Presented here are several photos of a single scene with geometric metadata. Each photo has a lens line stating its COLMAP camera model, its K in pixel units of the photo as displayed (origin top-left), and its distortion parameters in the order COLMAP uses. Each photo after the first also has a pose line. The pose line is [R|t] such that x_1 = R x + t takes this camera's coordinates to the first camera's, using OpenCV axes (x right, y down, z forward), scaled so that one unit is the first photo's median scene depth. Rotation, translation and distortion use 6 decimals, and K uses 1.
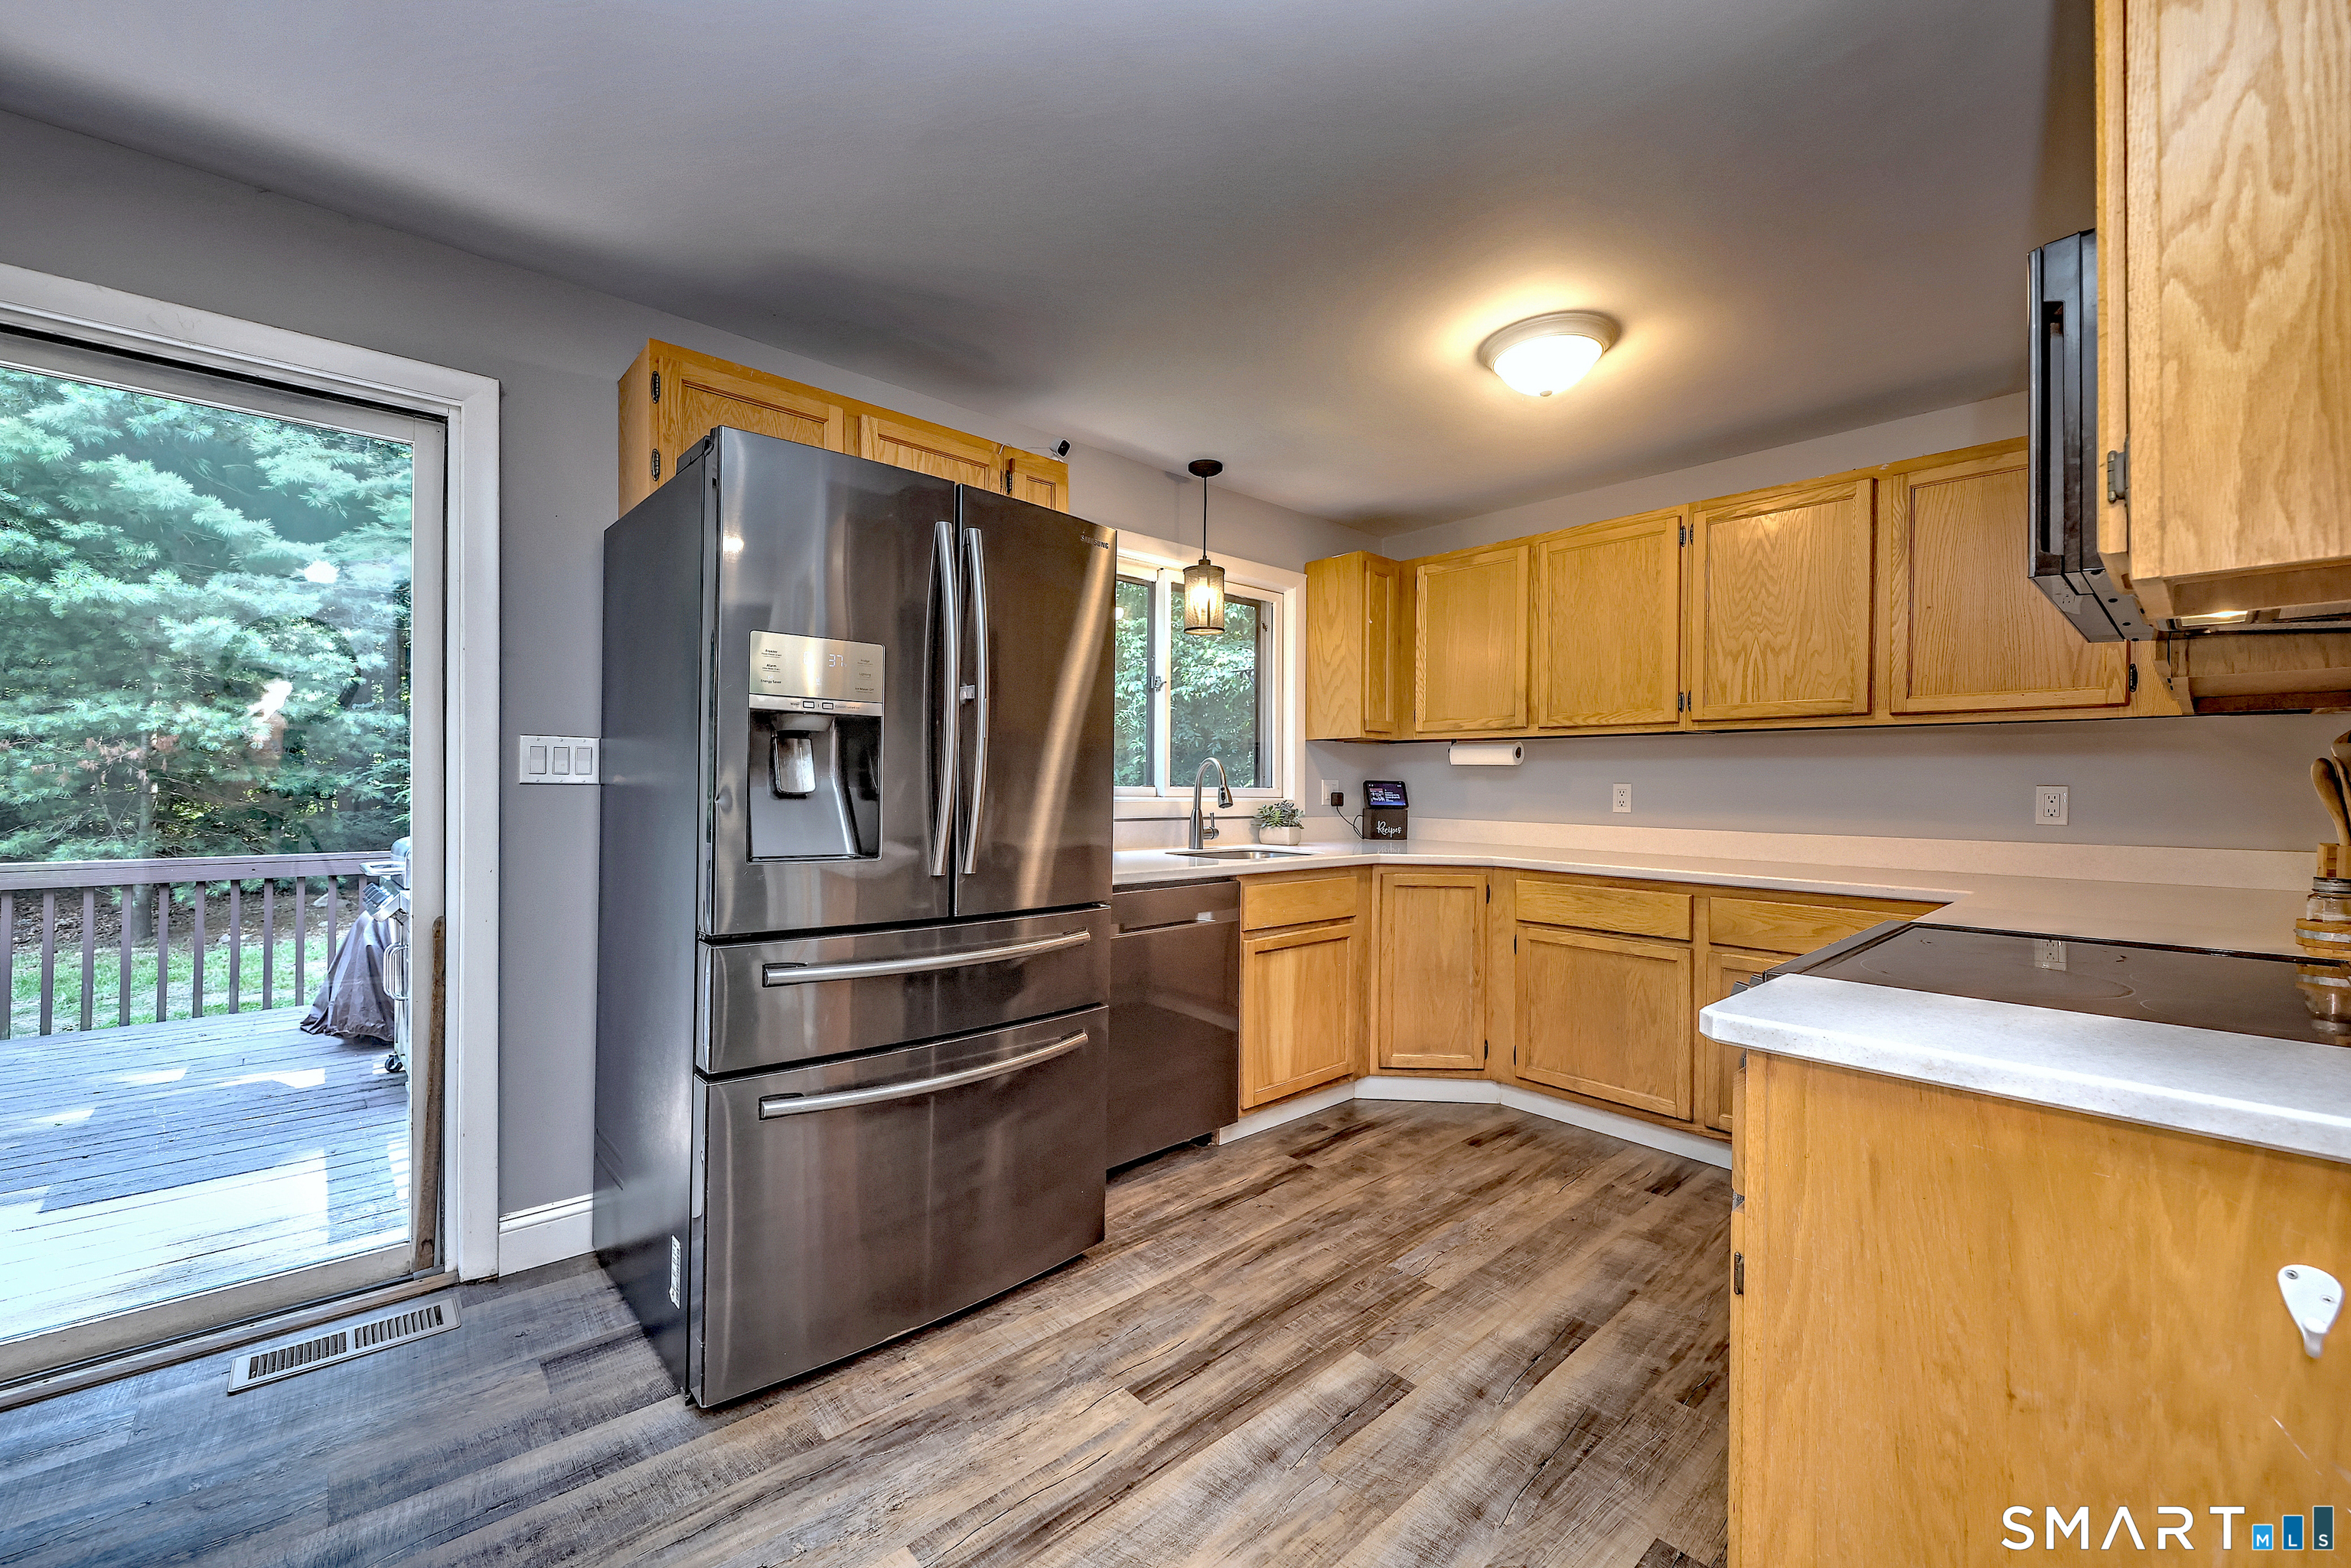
lens RADIAL K [[946.5, 0, 1165.0], [0, 946.5, 782.5], [0, 0, 1]] dist [0.013968, -0.000760]
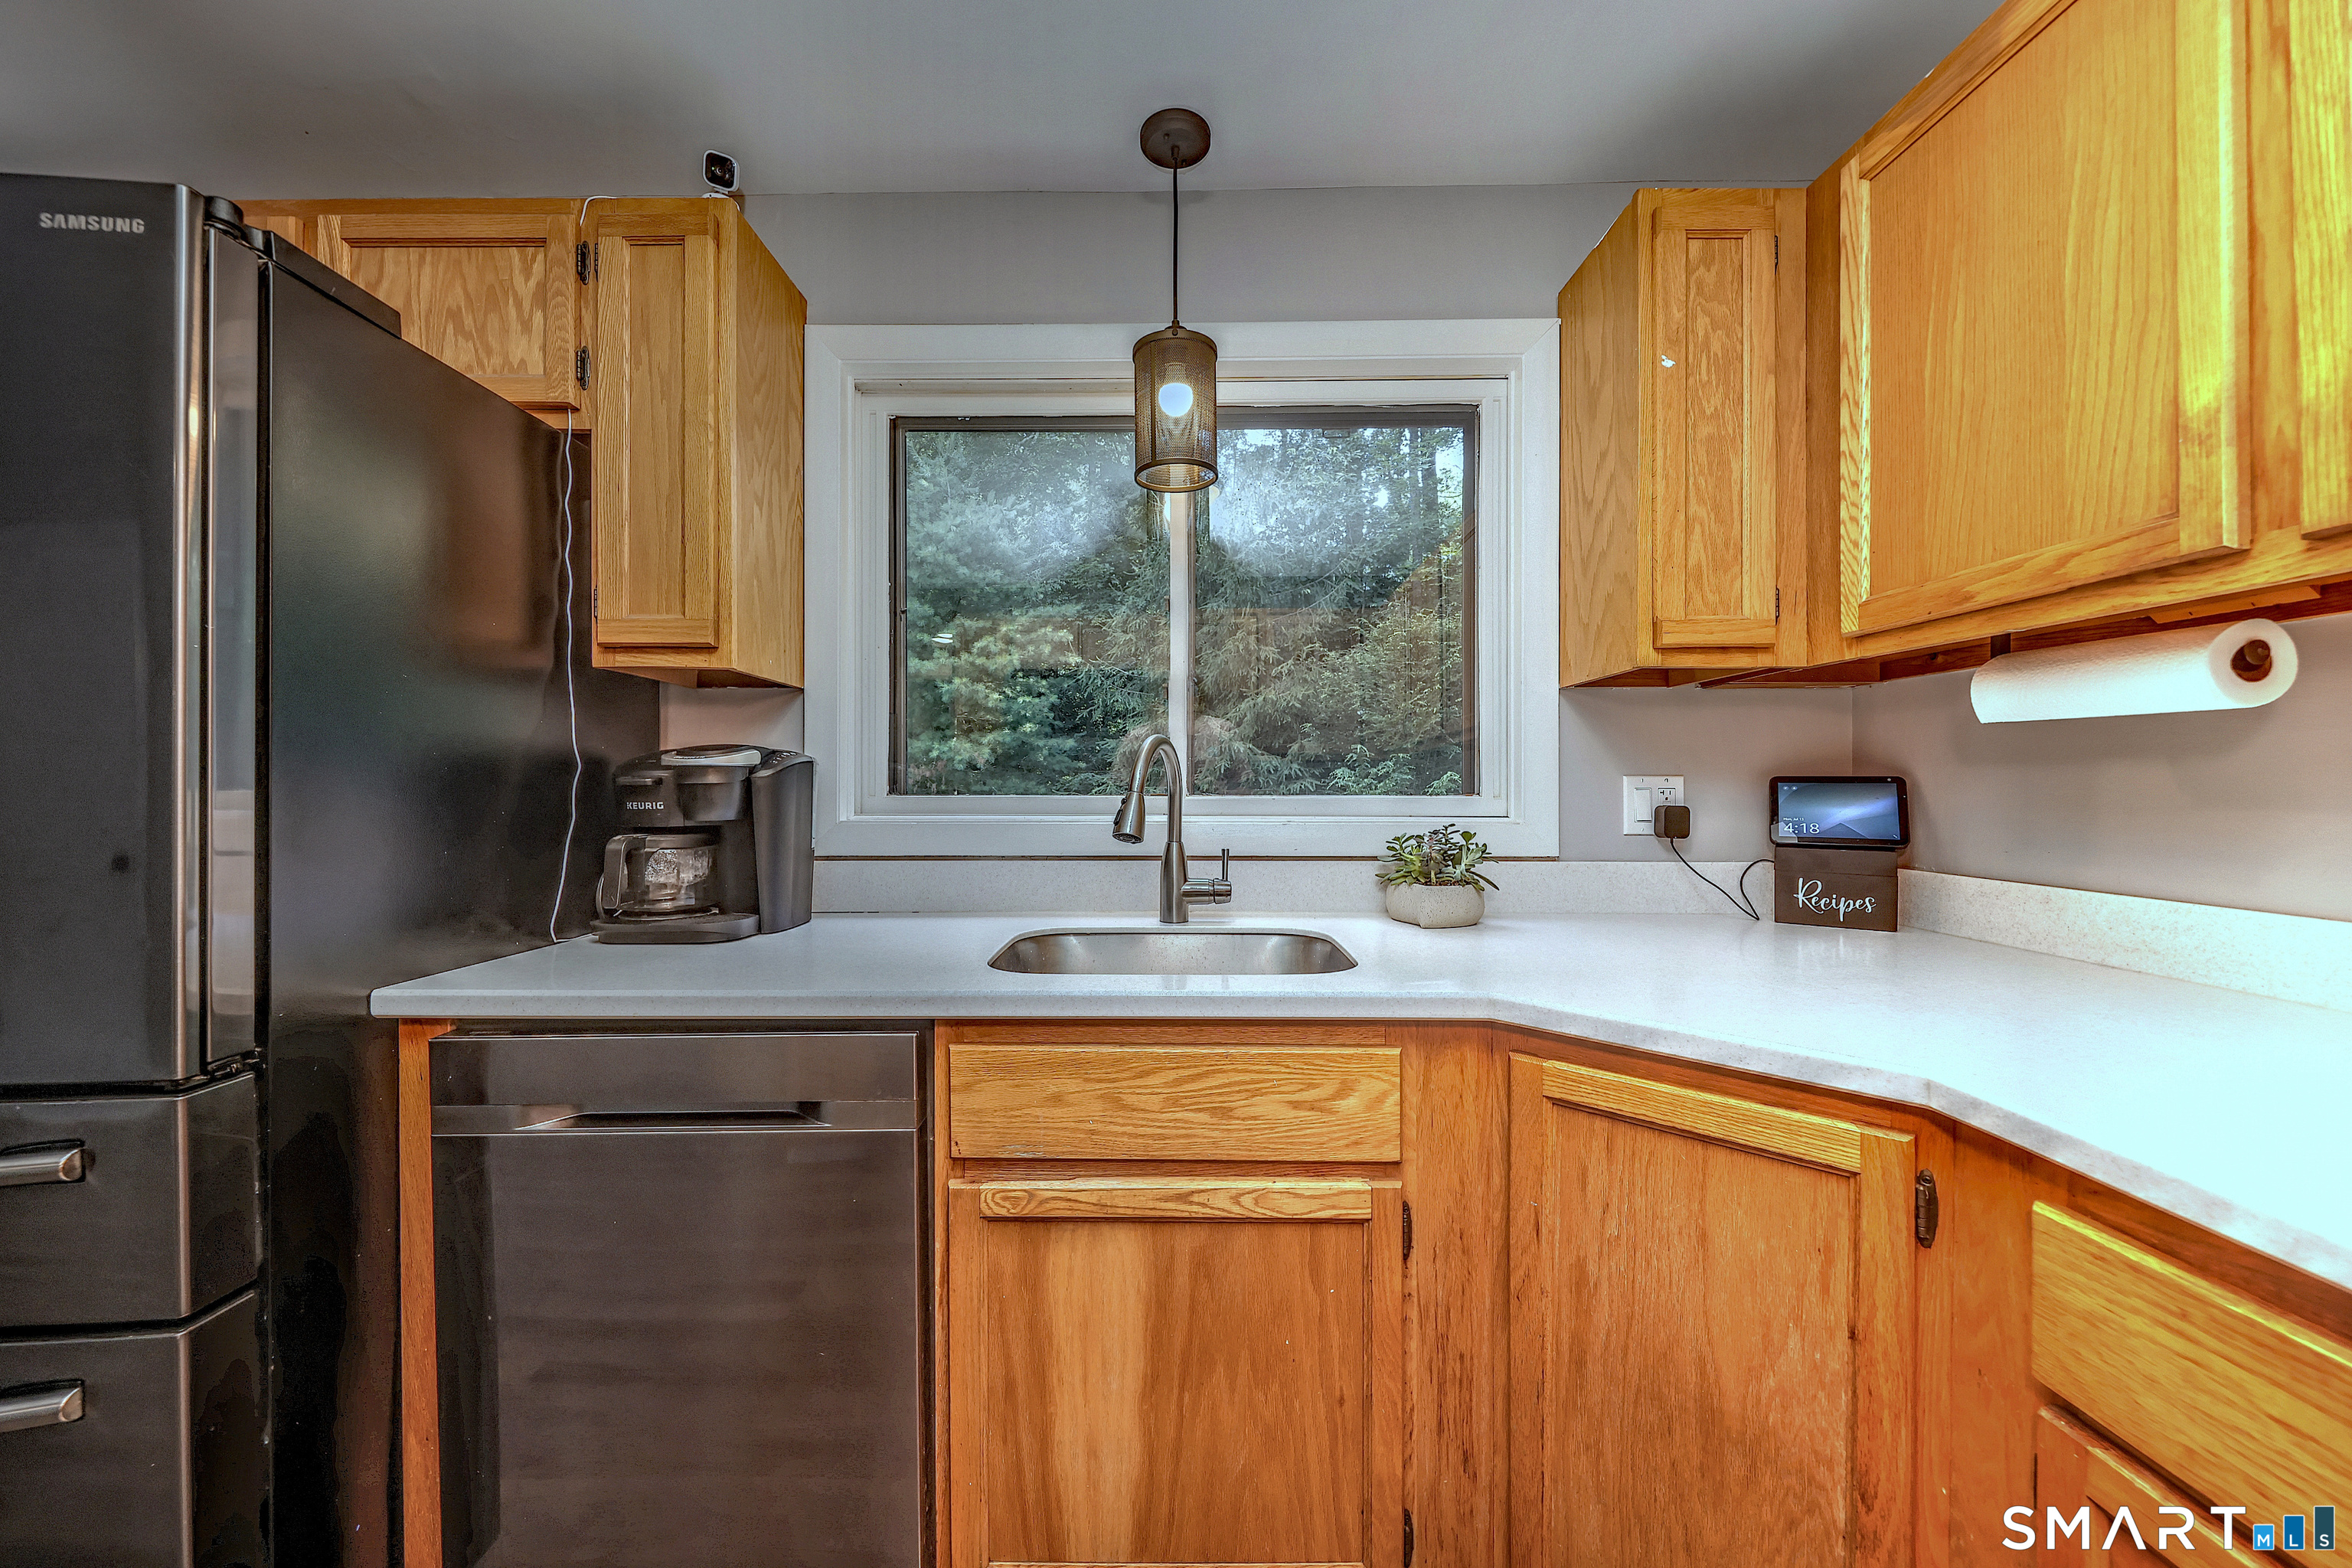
lens RADIAL K [[880.6, 0, 1168.6], [0, 880.6, 787.1], [0, 0, 1]] dist [-0.000253, -0.000022]
pose [[0.730598, -0.009210, -0.682745, 0.468024], [0.009495, 0.999949, -0.003329, 0.001917], [0.682741, -0.004050, 0.730649, 0.904024]]
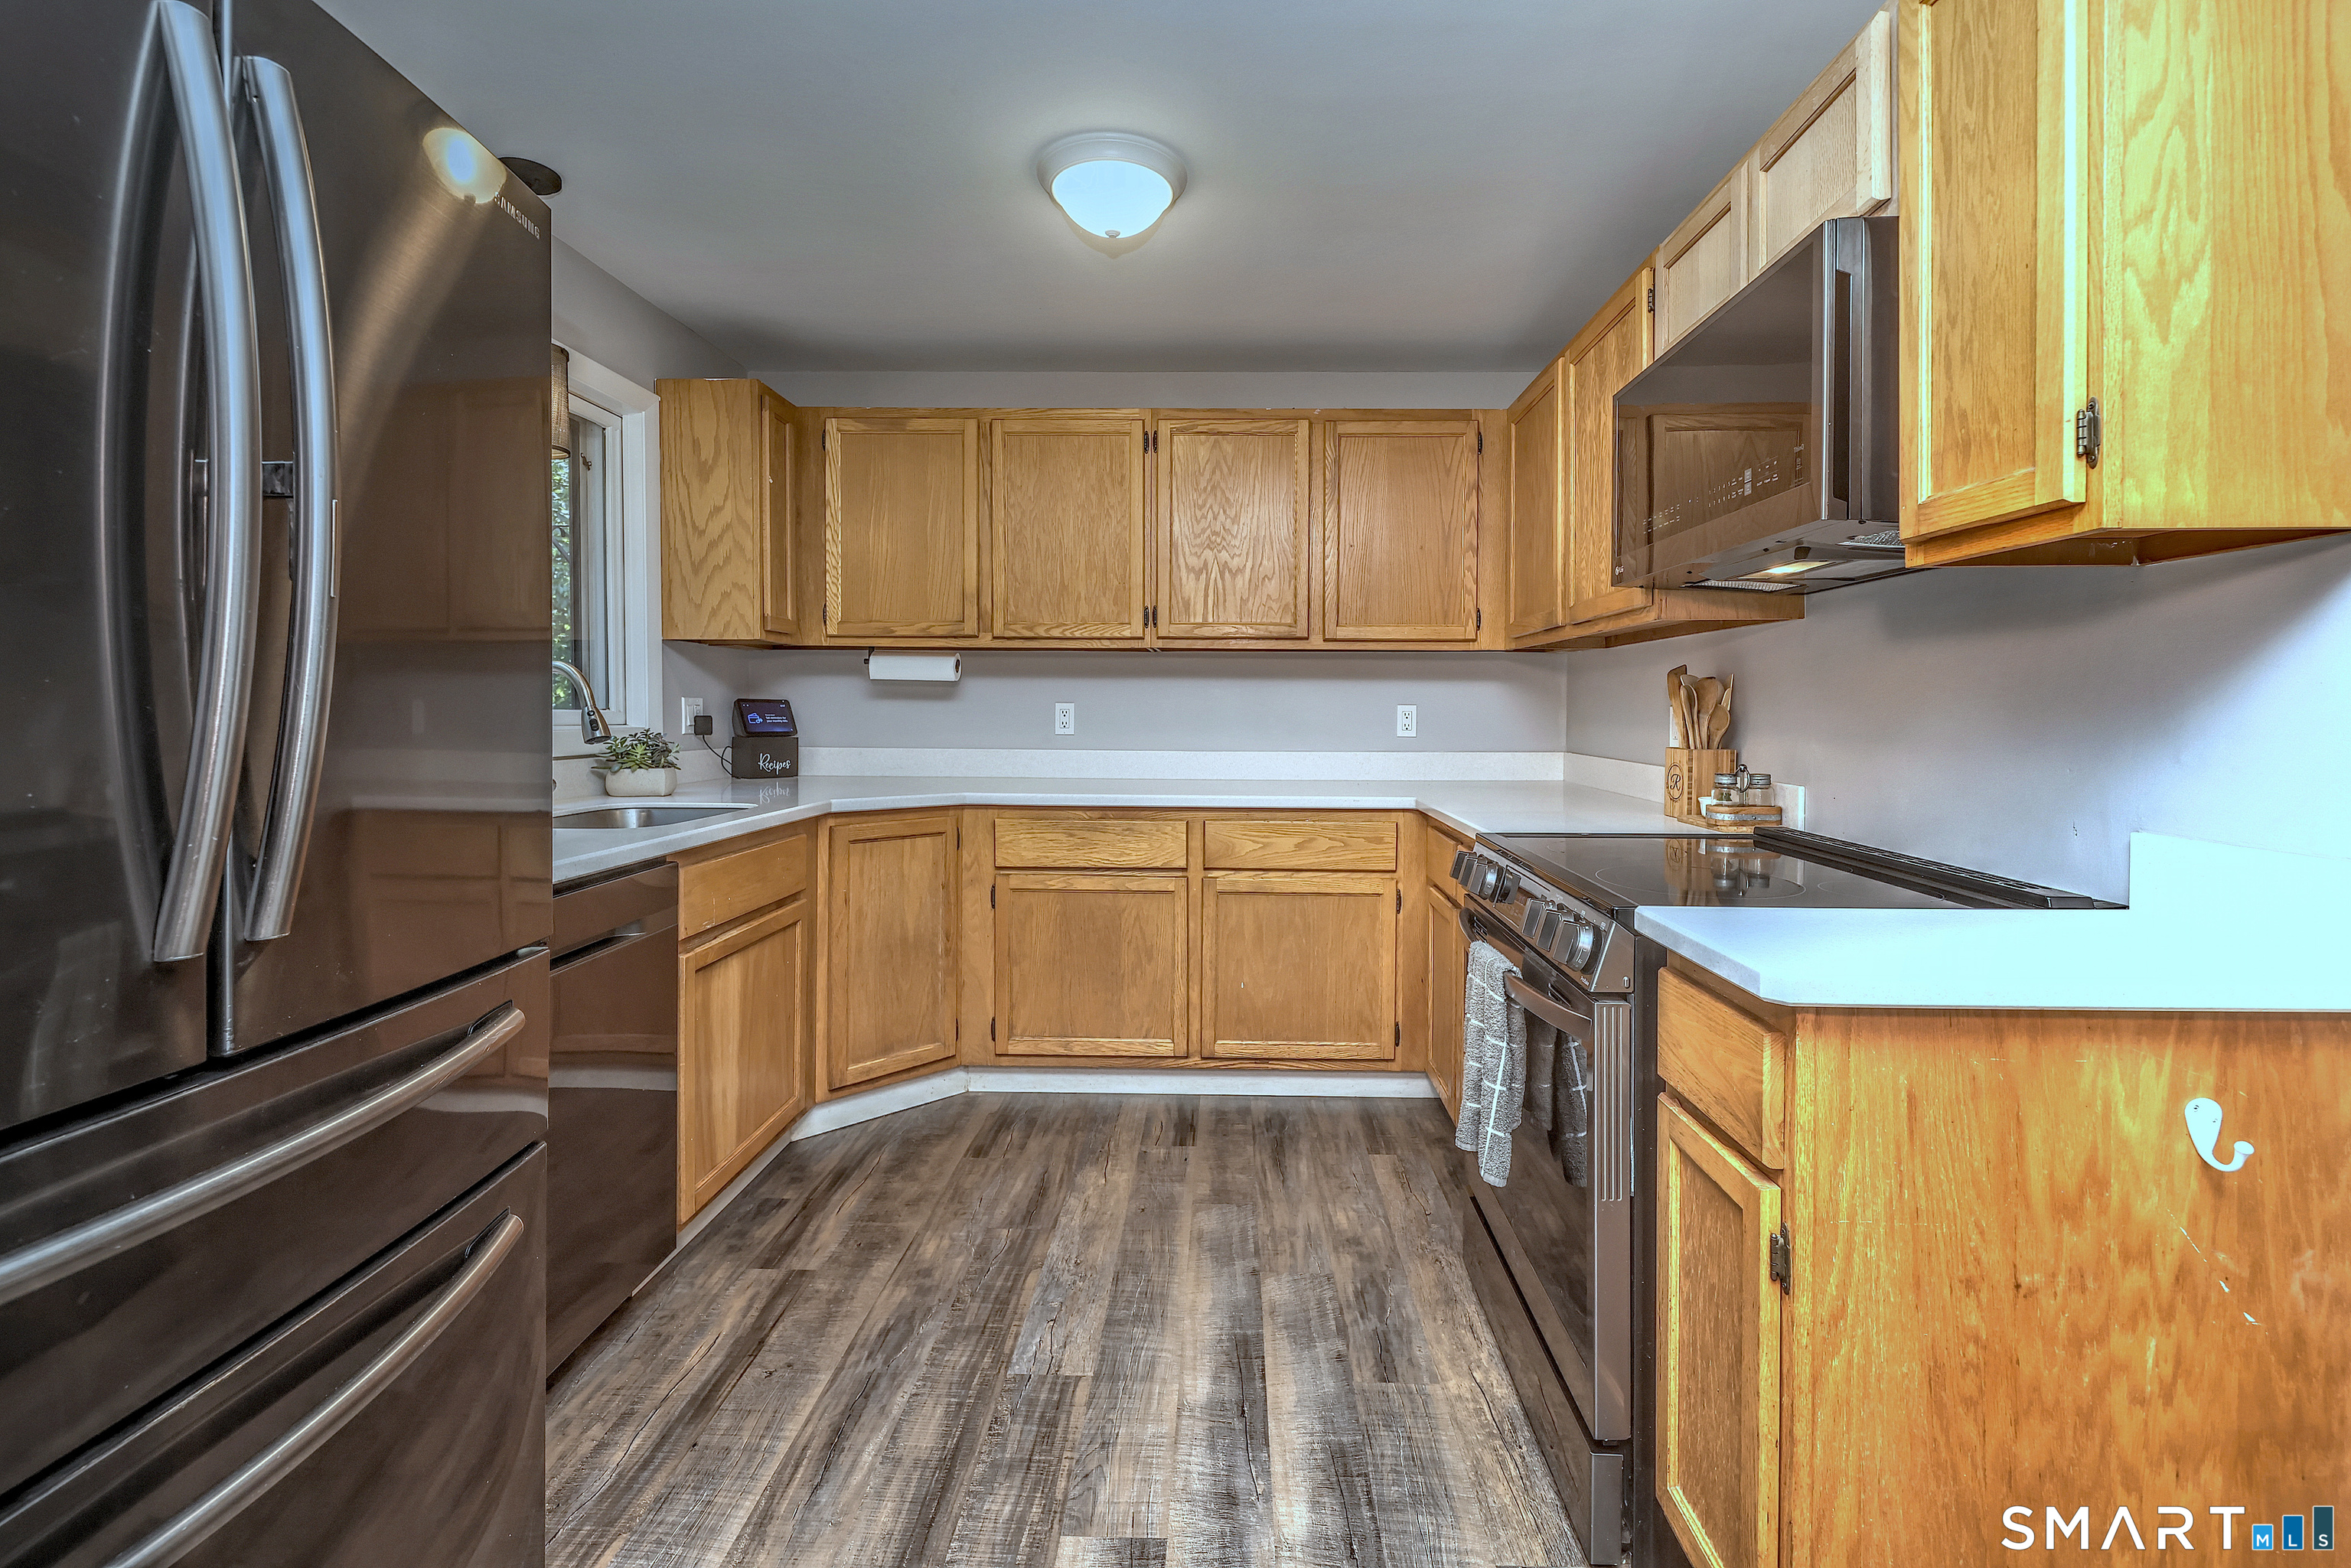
lens RADIAL K [[1019.0, 0, 1225.2], [0, 1019.0, 718.7], [0, 0, 1]] dist [0.023286, -0.009118]
pose [[0.675399, -0.013745, 0.737324, -0.194593], [-0.000623, 0.999815, 0.019209, -0.003588], [-0.737452, -0.013433, 0.675266, 0.316479]]
